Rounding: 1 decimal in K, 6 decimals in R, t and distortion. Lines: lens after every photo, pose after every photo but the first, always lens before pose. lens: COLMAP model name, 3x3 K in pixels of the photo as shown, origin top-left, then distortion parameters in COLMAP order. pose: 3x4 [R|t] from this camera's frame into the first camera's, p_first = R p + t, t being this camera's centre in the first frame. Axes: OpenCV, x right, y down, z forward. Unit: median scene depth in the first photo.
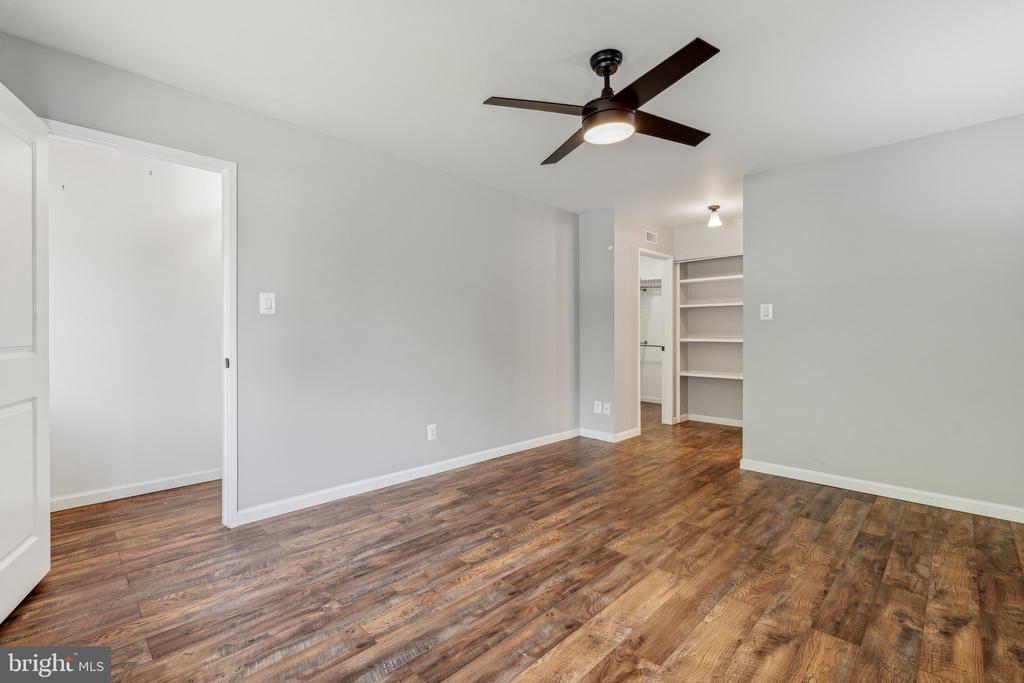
lens RADIAL K [[444.8, 0, 510.4], [0, 444.8, 361.8], [0, 0, 1]] dist [-0.001512, 0.000173]
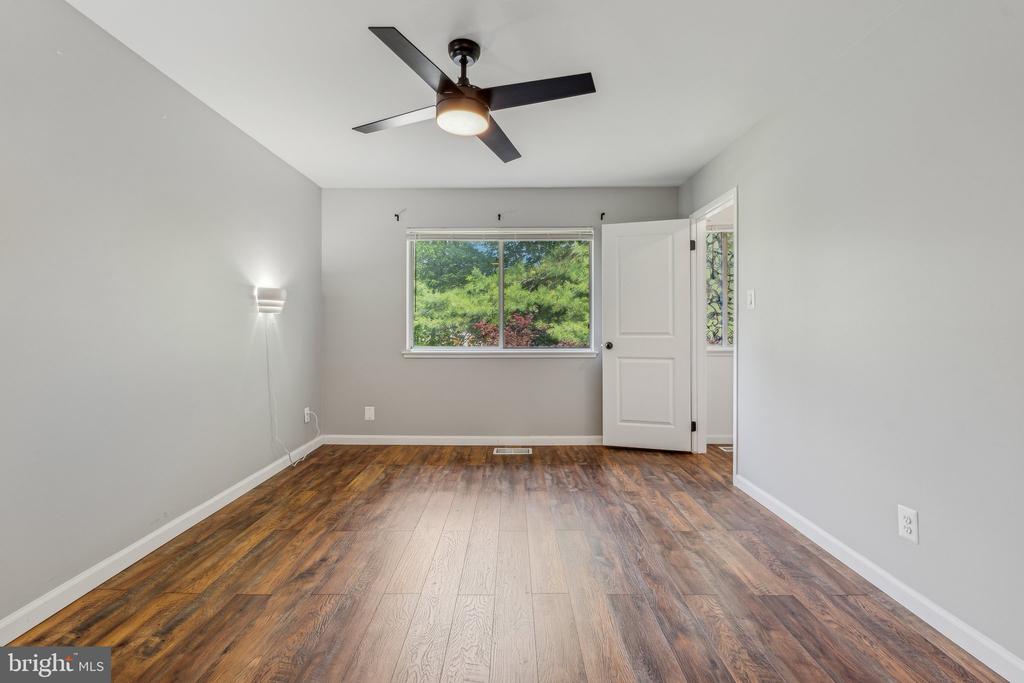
lens RADIAL K [[463.3, 0, 509.6], [0, 463.3, 332.7], [0, 0, 1]] dist [-0.000189, -0.000016]
pose [[-0.712978, 0.008621, -0.701133, 0.740976], [-0.043096, 0.997495, 0.056090, -0.094040], [0.699860, 0.070207, -0.710821, 1.526930]]
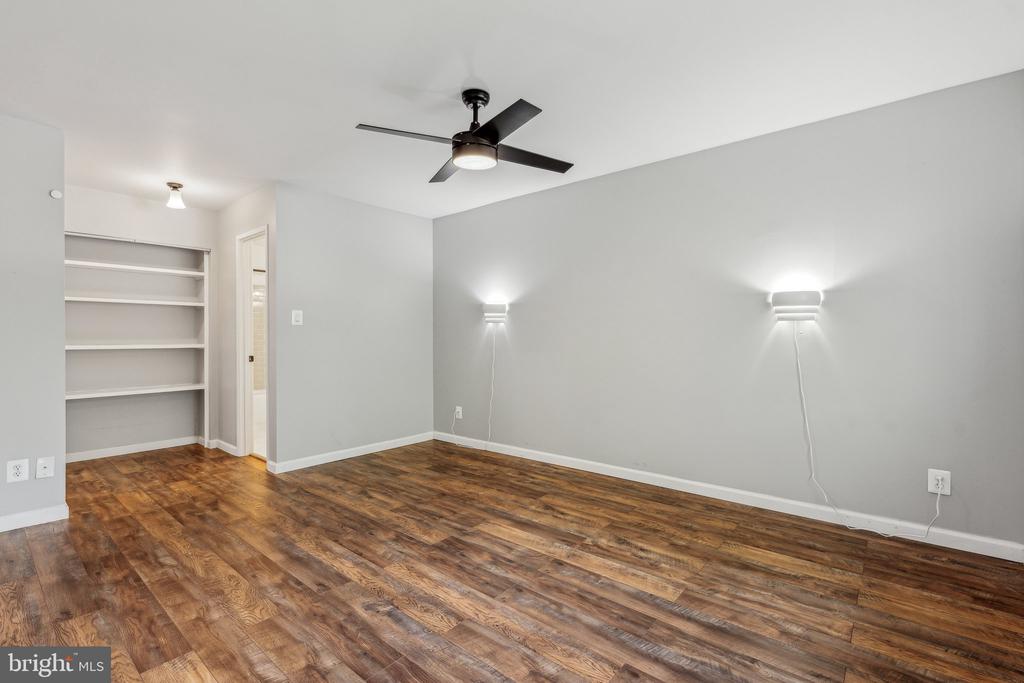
lens RADIAL K [[463.3, 0, 509.6], [0, 463.3, 332.7], [0, 0, 1]] dist [-0.000189, -0.000016]
pose [[-0.072864, 0.011061, 0.997281, -0.840935], [0.063084, 0.997987, -0.006460, -0.049915], [-0.995345, 0.062441, -0.073416, 0.844207]]
